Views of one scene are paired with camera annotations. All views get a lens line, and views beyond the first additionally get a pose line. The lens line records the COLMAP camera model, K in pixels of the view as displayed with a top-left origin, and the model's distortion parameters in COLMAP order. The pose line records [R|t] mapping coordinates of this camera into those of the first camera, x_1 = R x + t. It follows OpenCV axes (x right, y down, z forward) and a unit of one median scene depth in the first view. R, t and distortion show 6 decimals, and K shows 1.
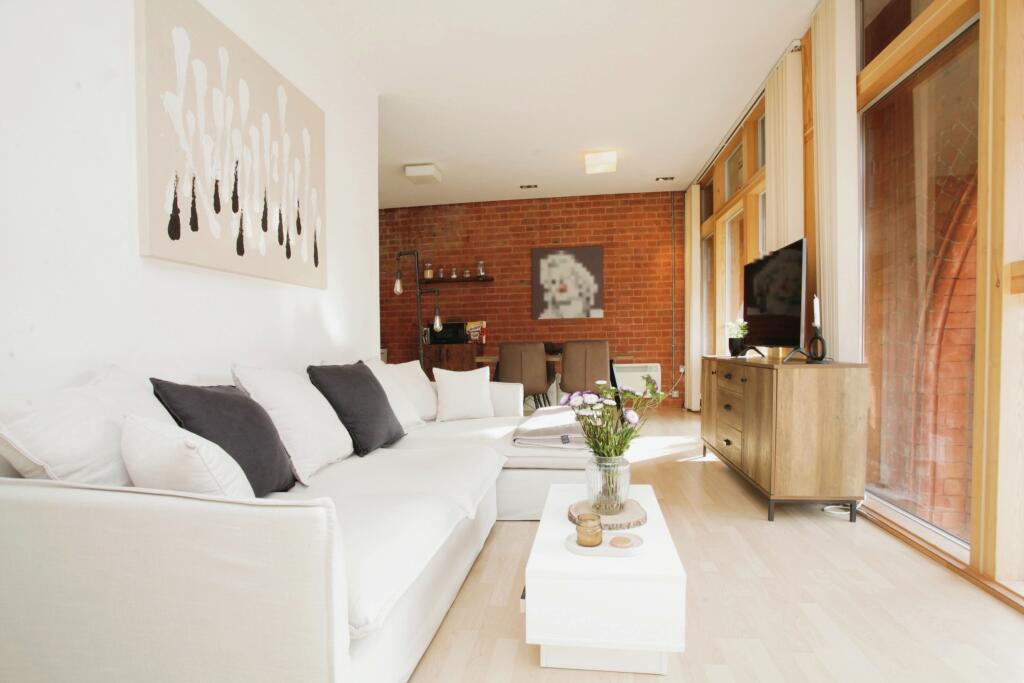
lens RADIAL K [[510.5, 0, 492.7], [0, 510.5, 354.9], [0, 0, 1]] dist [-0.053385, 0.027762]
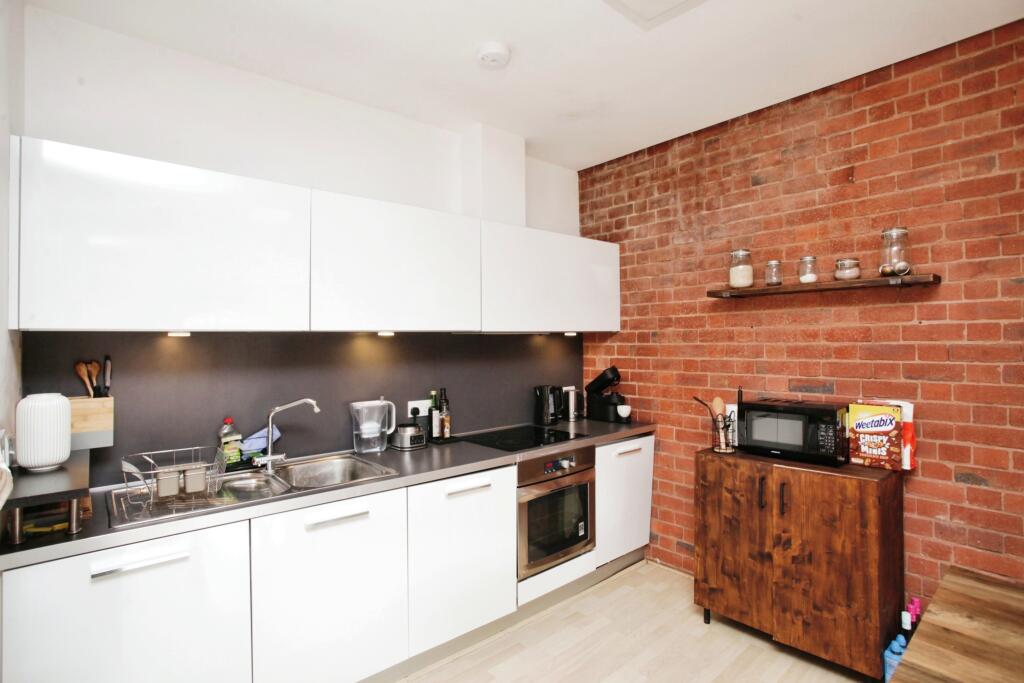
lens RADIAL K [[507.9, 0, 511.0], [0, 507.9, 324.7], [0, 0, 1]] dist [-0.069177, 0.037941]
pose [[0.775733, -0.010606, -0.630972, -0.013813], [-0.019143, 0.999003, -0.040328, -0.102037], [0.630770, 0.043362, 0.774757, 0.584918]]
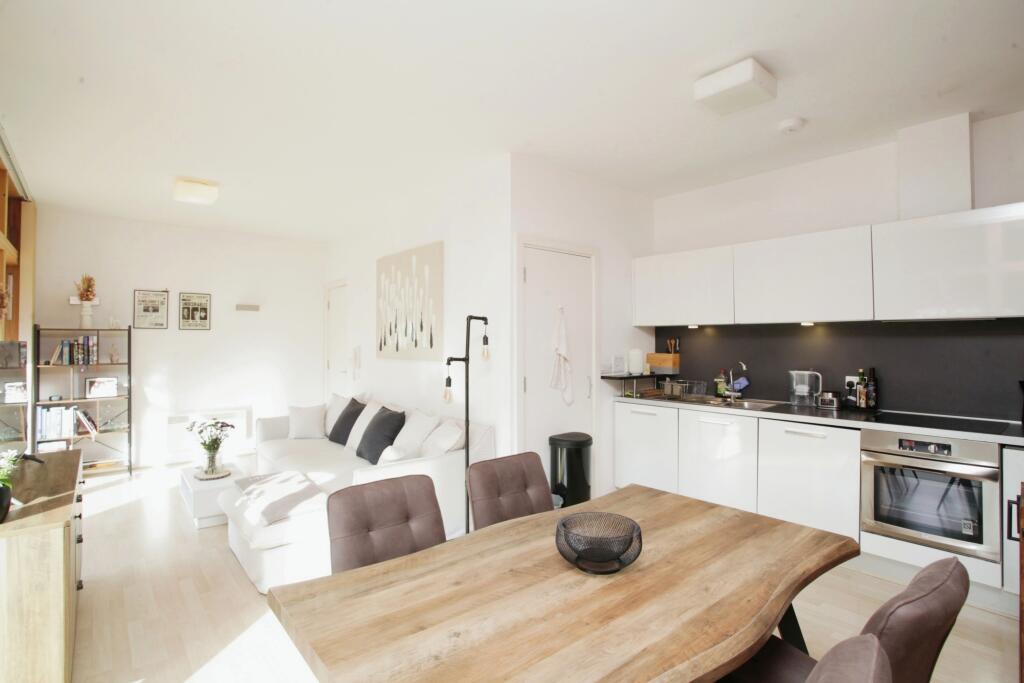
lens RADIAL K [[500.6, 0, 503.8], [0, 500.6, 337.8], [0, 0, 1]] dist [-0.075566, 0.041687]
pose [[-0.651723, 0.011321, -0.758372, 0.285669], [-0.007679, 0.999739, 0.021523, -0.102390], [0.758418, 0.019851, -0.651466, 0.923602]]
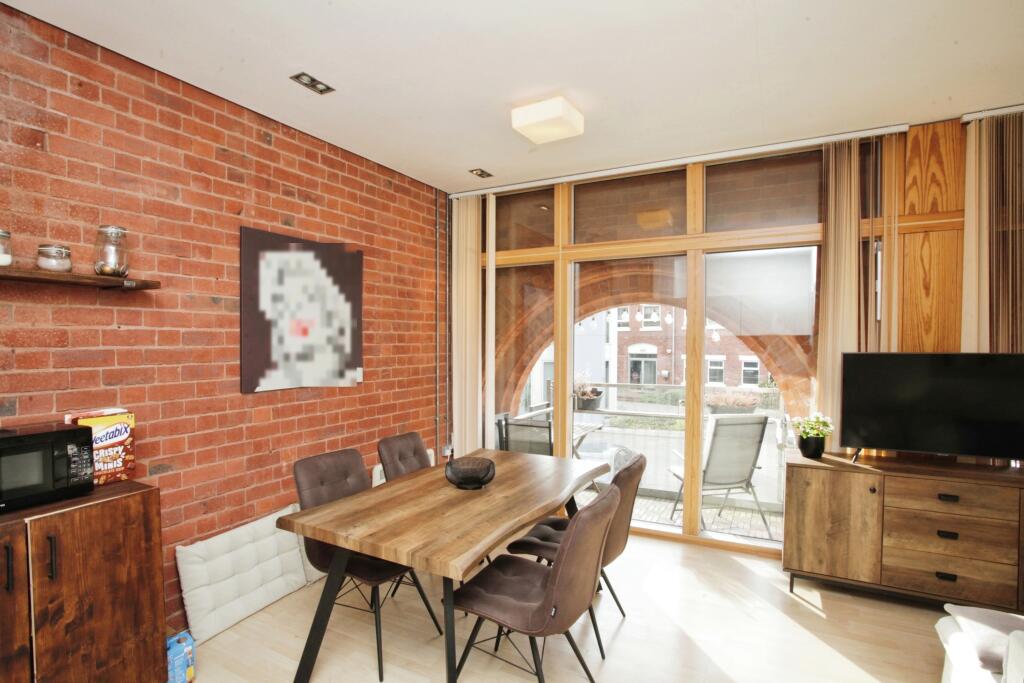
lens RADIAL K [[510.5, 0, 492.7], [0, 510.5, 354.9], [0, 0, 1]] dist [-0.053385, 0.027762]
pose [[0.347684, -0.007711, 0.937580, -0.243422], [0.023526, 0.999723, -0.000503, -0.097596], [-0.937317, 0.022232, 0.347769, 0.670561]]
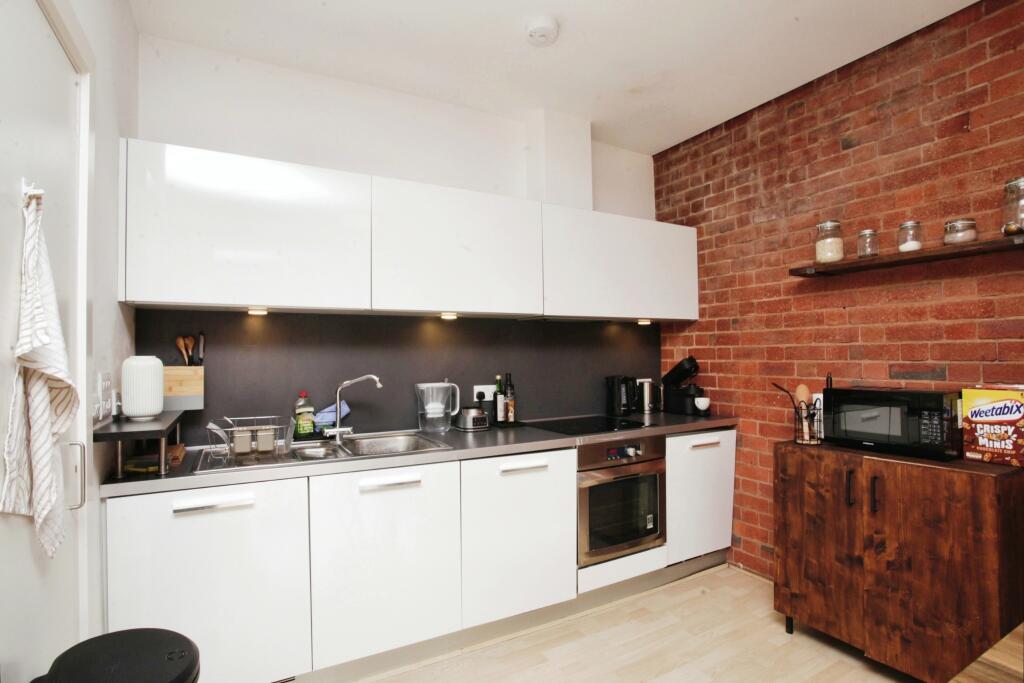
lens RADIAL K [[506.1, 0, 508.8], [0, 506.1, 334.1], [0, 0, 1]] dist [-0.060214, 0.026885]
pose [[0.632217, -0.018515, -0.774570, 0.006634], [-0.019950, 0.998994, -0.040163, -0.080374], [0.774534, 0.040845, 0.631212, 0.610077]]
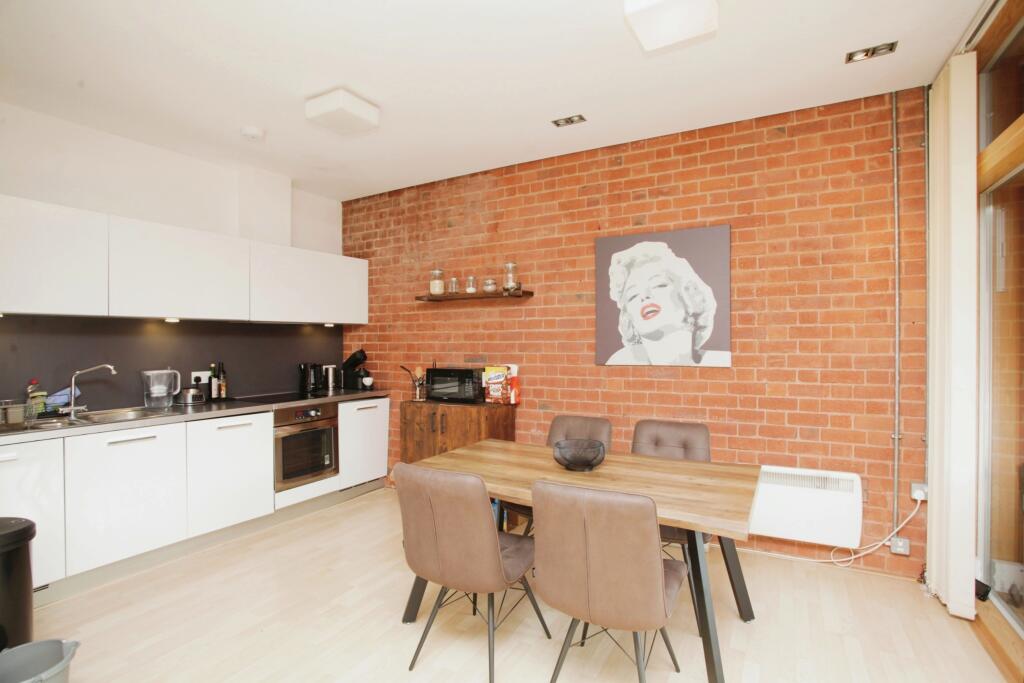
lens RADIAL K [[500.6, 0, 503.8], [0, 500.6, 337.8], [0, 0, 1]] dist [-0.075566, 0.041687]
pose [[0.939256, 0.010206, -0.343065, 0.171749], [-0.019387, 0.999540, -0.023342, -0.085549], [0.342668, 0.028575, 0.939022, 0.463205]]
